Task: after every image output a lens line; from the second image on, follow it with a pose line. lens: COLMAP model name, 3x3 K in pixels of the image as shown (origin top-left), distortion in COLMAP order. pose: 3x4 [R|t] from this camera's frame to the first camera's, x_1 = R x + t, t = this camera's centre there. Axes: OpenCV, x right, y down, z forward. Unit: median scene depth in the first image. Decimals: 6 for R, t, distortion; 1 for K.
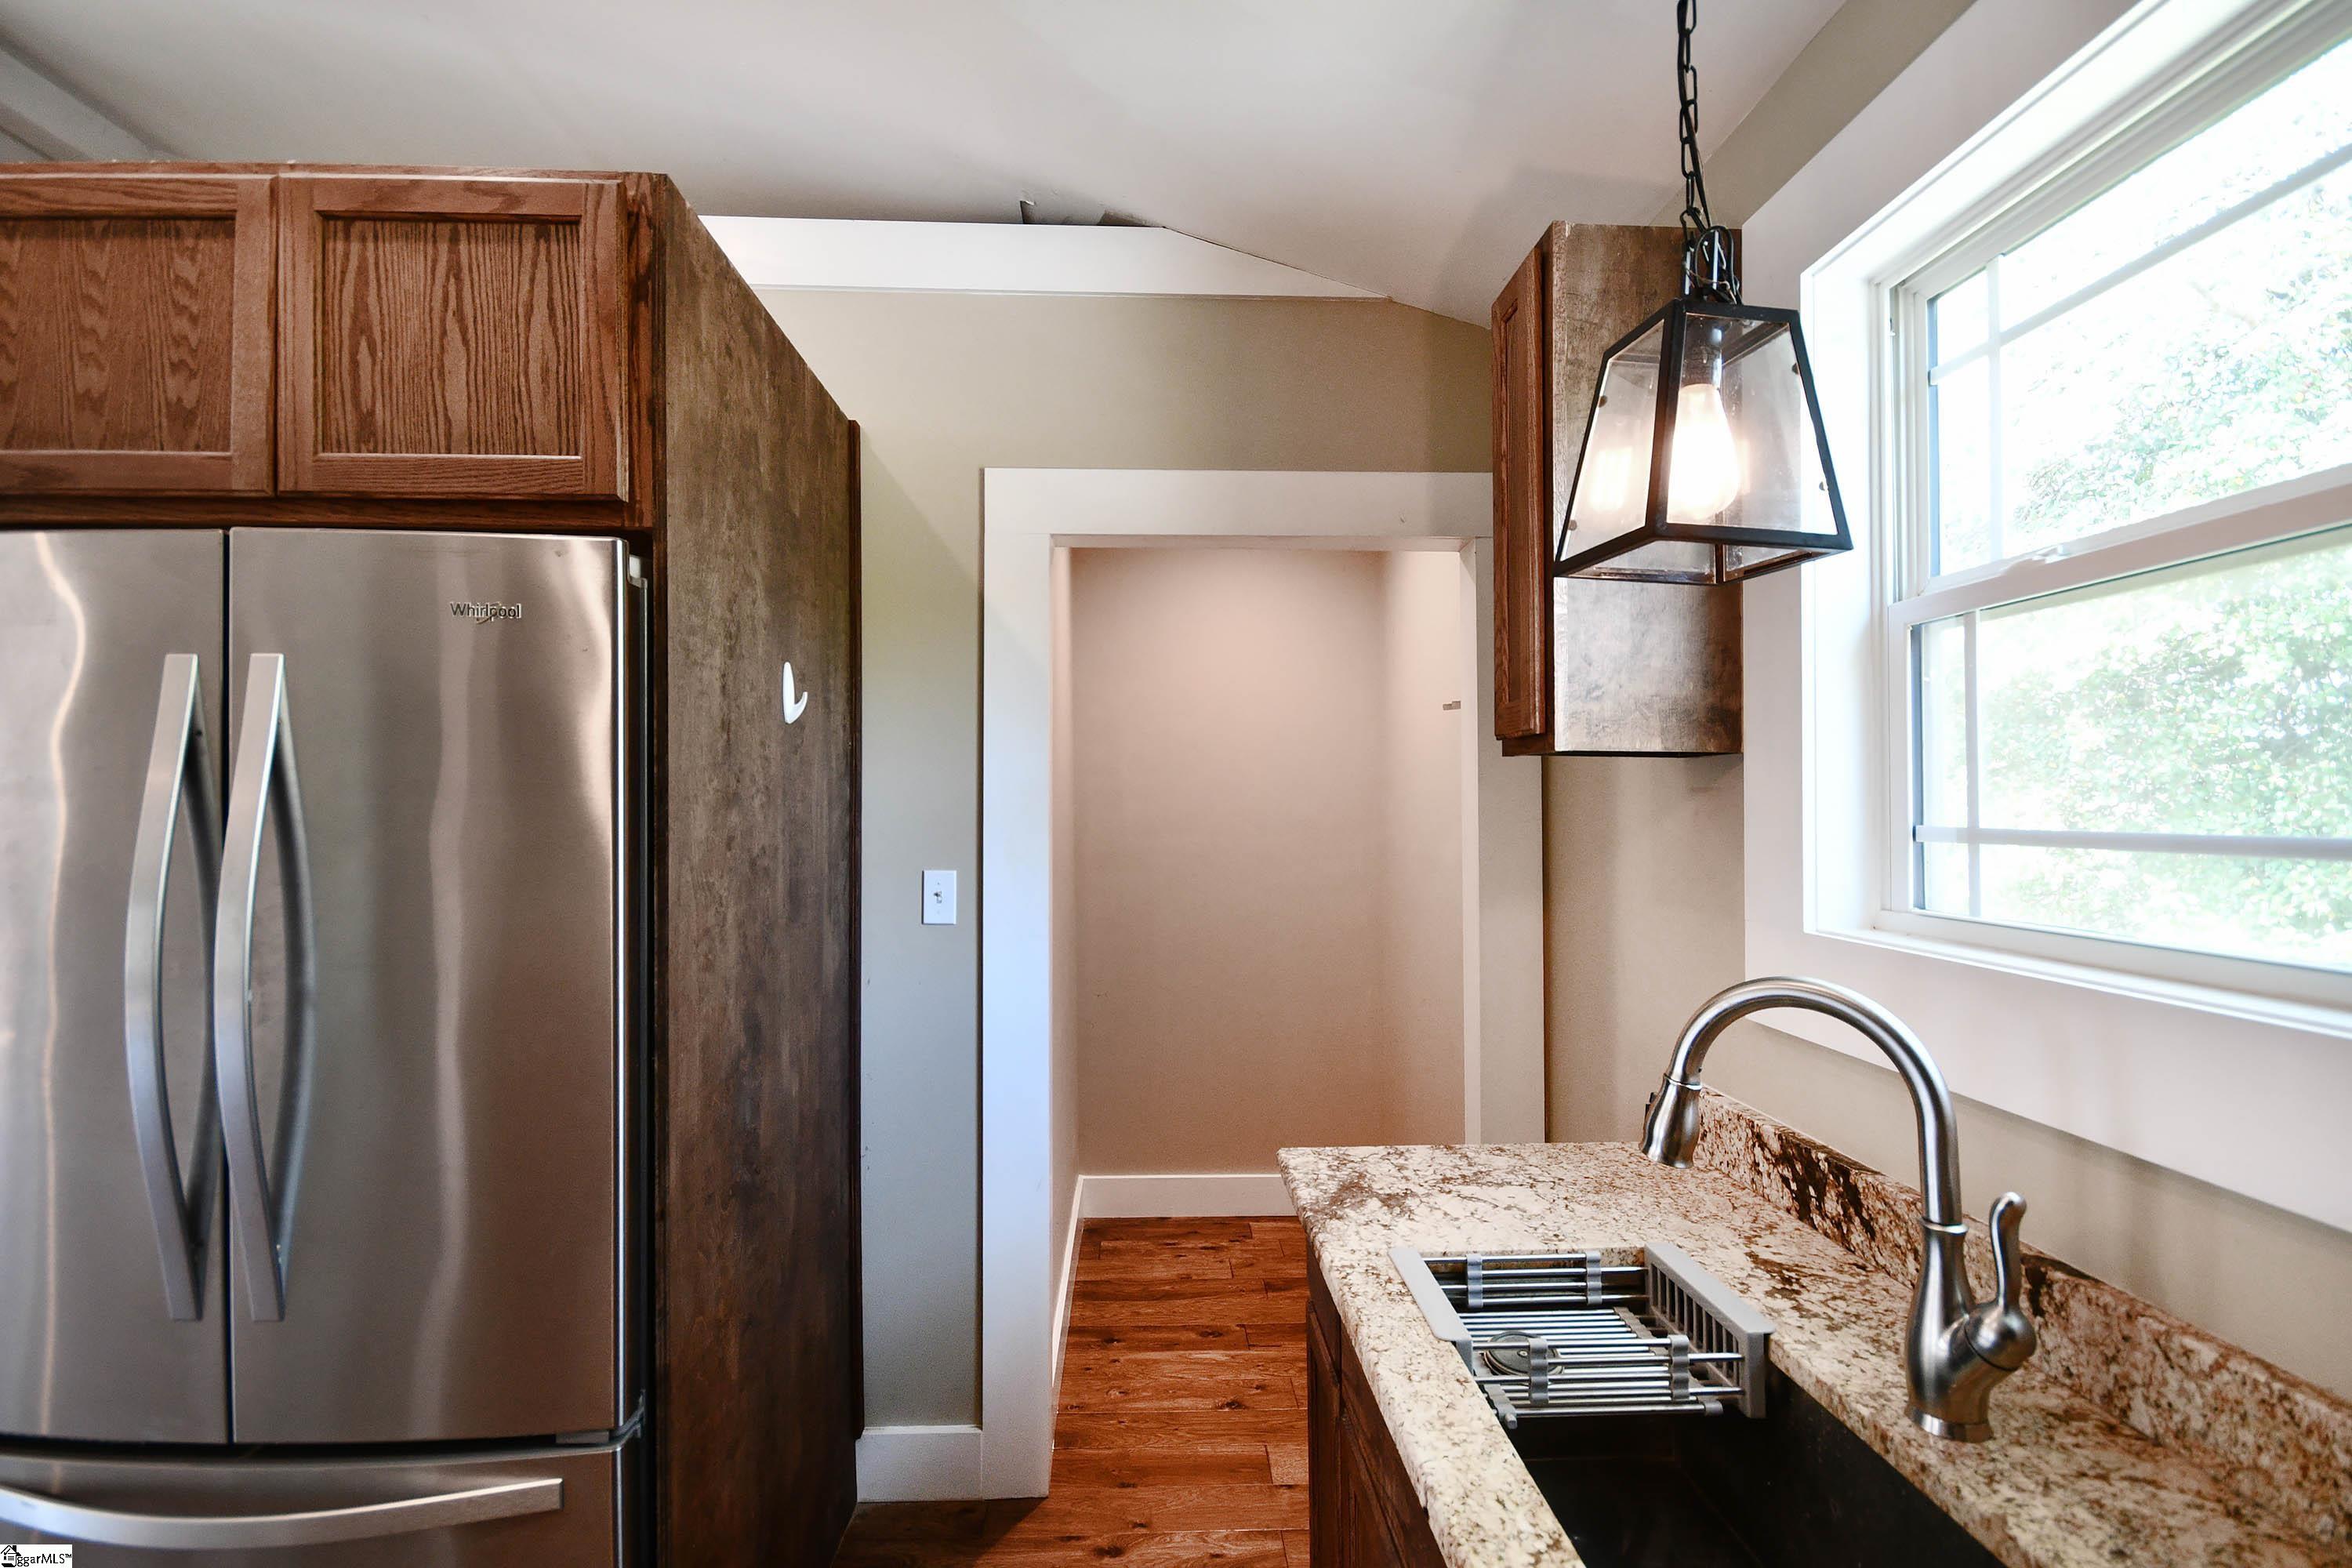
lens RADIAL K [[1050.5, 0, 1176.0], [0, 1050.5, 784.0], [0, 0, 1]] dist [0.002790, -0.010204]
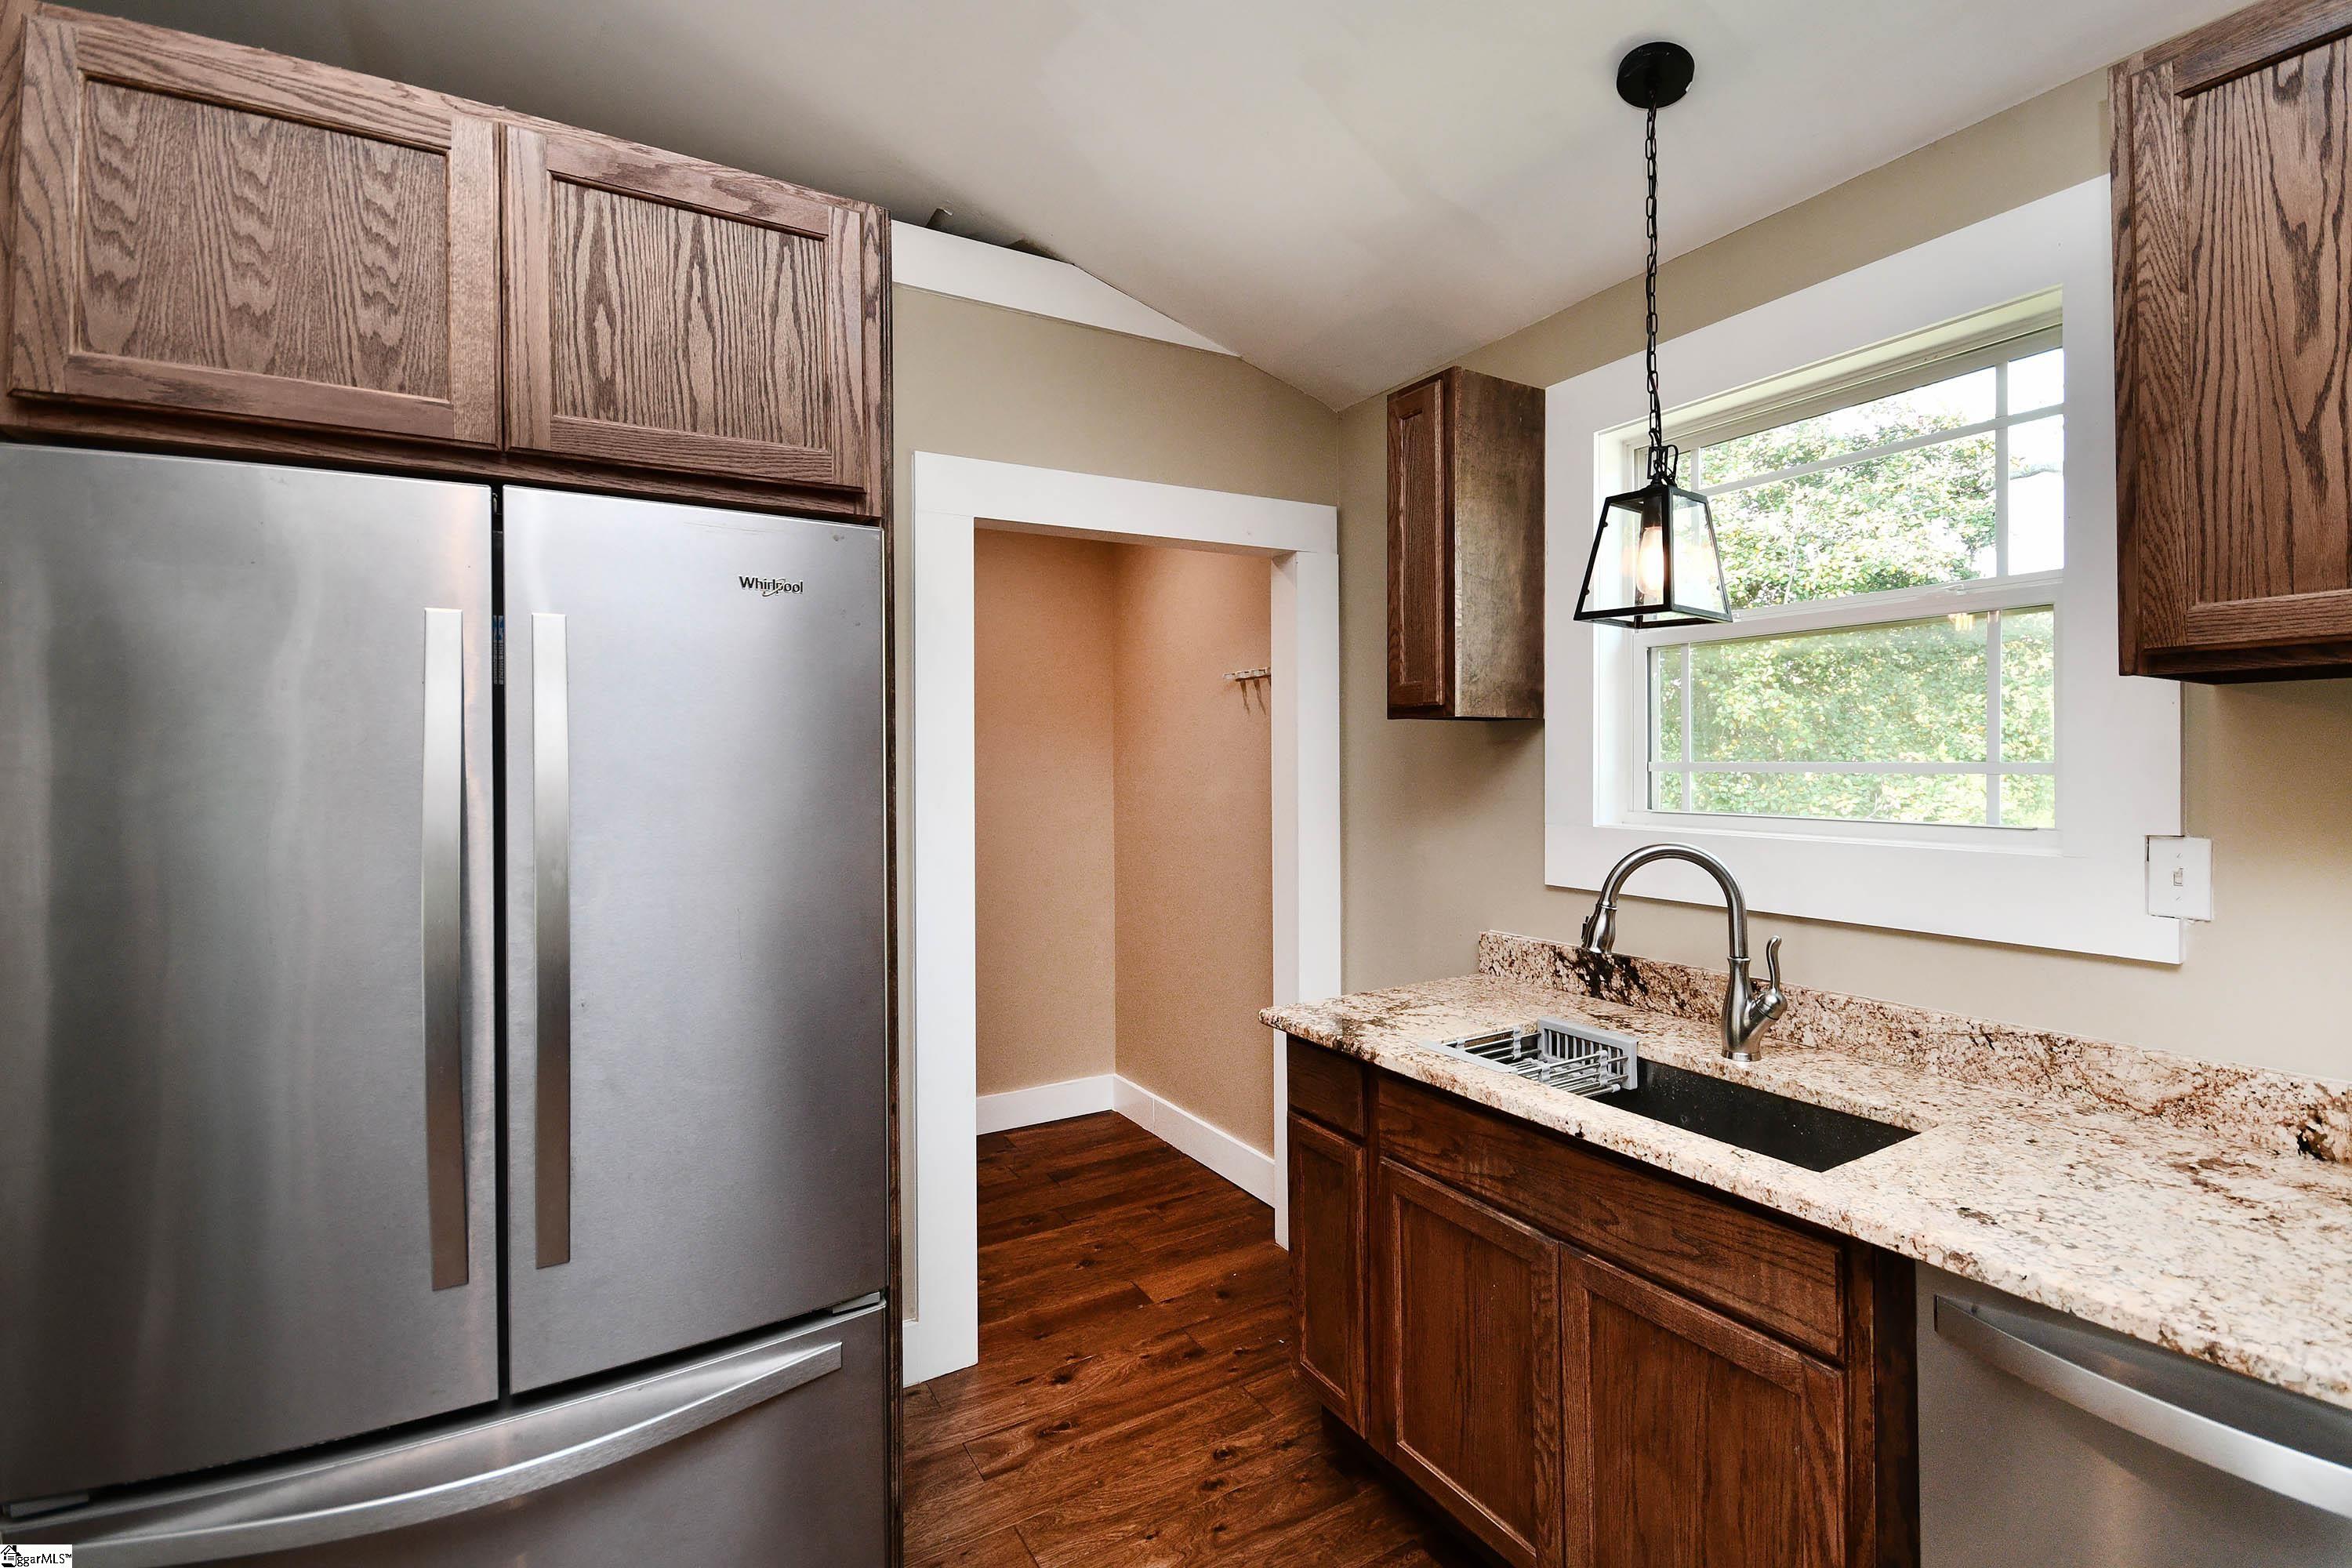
lens RADIAL K [[1085.8, 0, 1182.6], [0, 1085.8, 755.9], [0, 0, 1]] dist [-0.014782, -0.000213]
pose [[0.881217, -0.009512, 0.472617, -0.778737], [0.000165, 0.999804, 0.019814, -0.006503], [-0.472712, -0.017383, 0.881045, -0.209364]]
